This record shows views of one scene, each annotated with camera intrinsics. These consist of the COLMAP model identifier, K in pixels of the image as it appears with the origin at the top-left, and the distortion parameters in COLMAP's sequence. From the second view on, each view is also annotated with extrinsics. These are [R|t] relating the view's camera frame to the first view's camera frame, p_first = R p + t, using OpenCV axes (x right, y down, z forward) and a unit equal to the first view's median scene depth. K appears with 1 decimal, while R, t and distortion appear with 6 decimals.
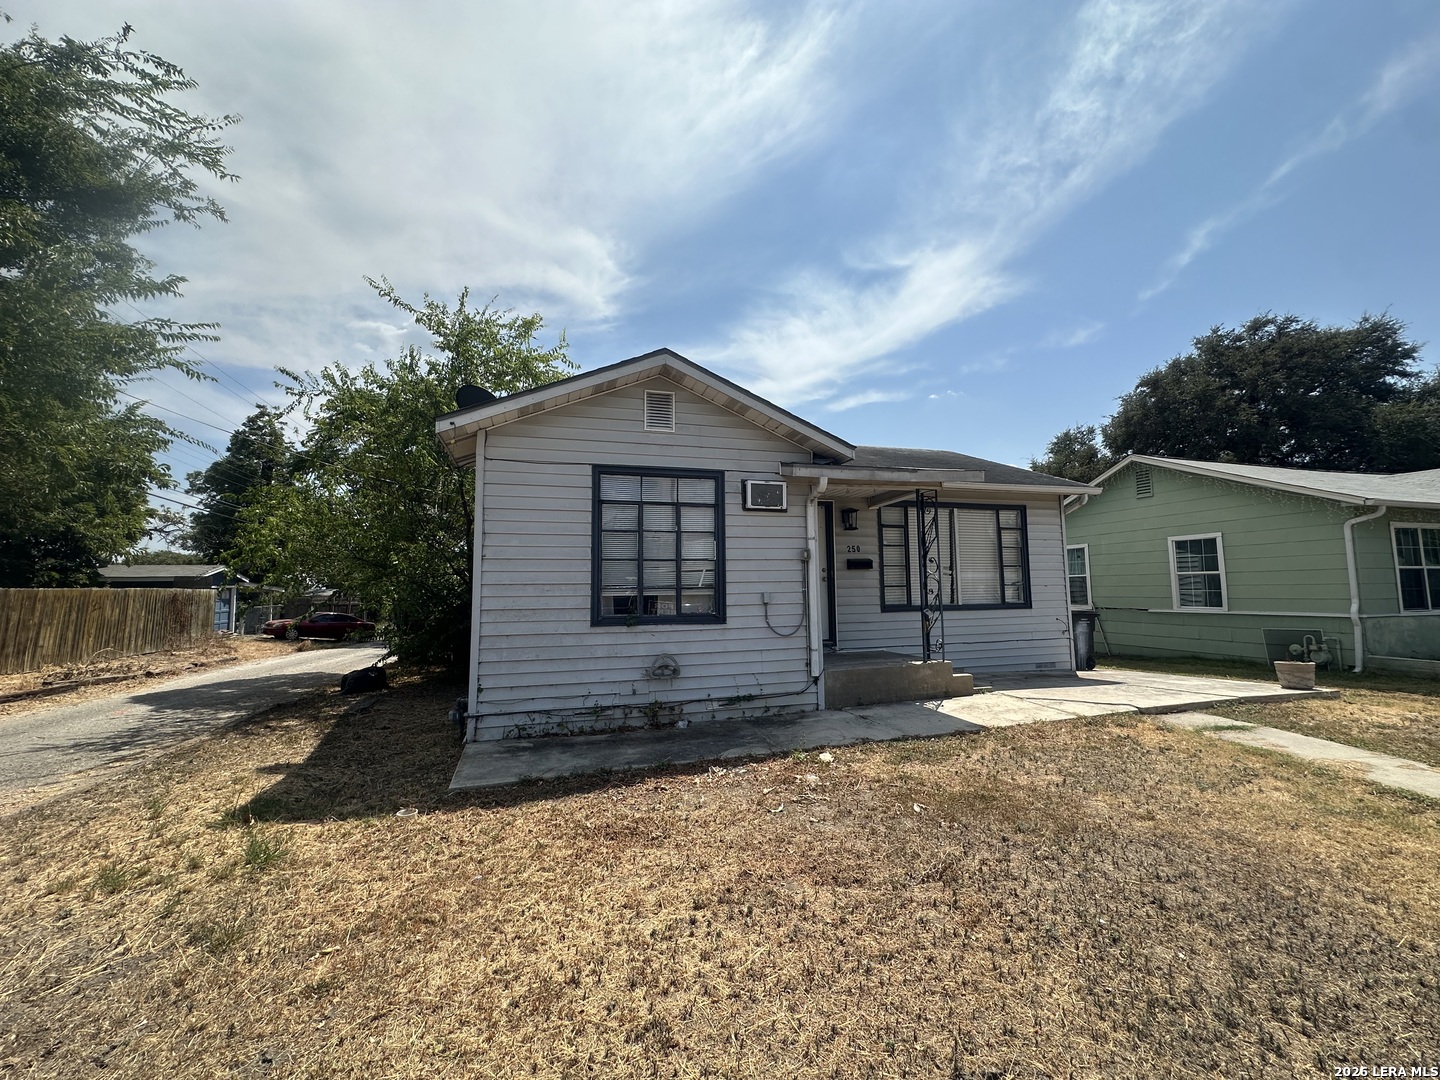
lens RADIAL K [[583.6, 0, 720.0], [0, 583.6, 540.0], [0, 0, 1]] dist [-0.001298, 0.000108]
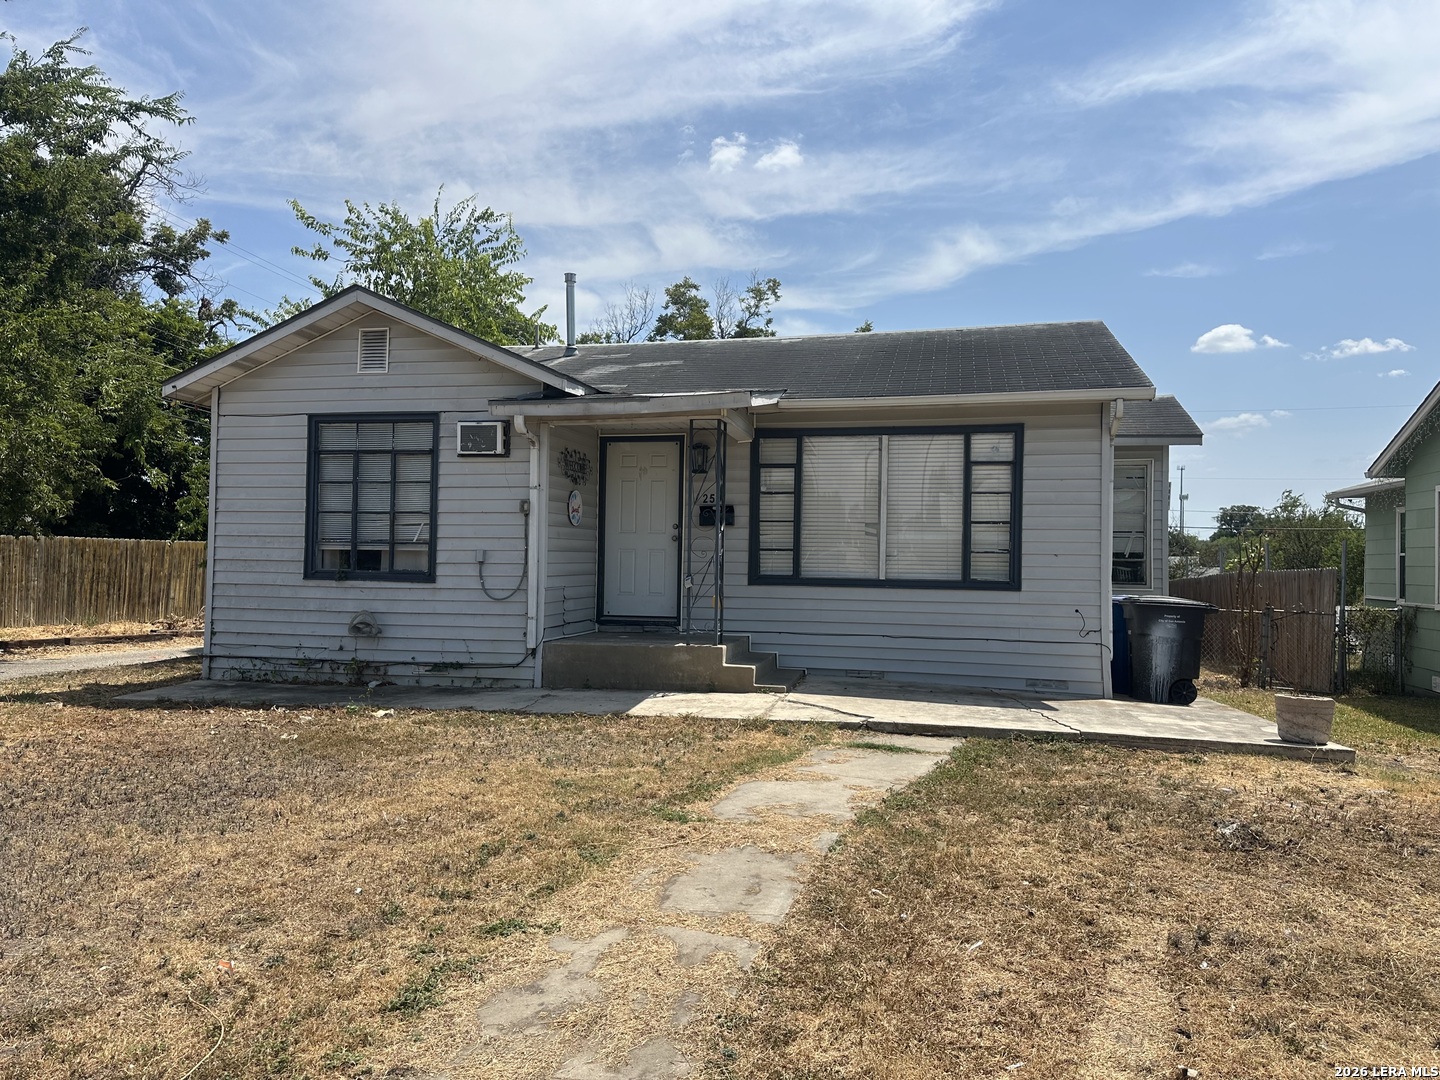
lens RADIAL K [[1030.6, 0, 723.3], [0, 1030.6, 548.9], [0, 0, 1]] dist [0.104209, -0.149155]
pose [[0.867198, 0.018036, -0.497636, 1.194233], [0.016896, 0.997703, 0.065604, -0.007786], [0.497676, -0.065299, 0.864901, -0.169620]]
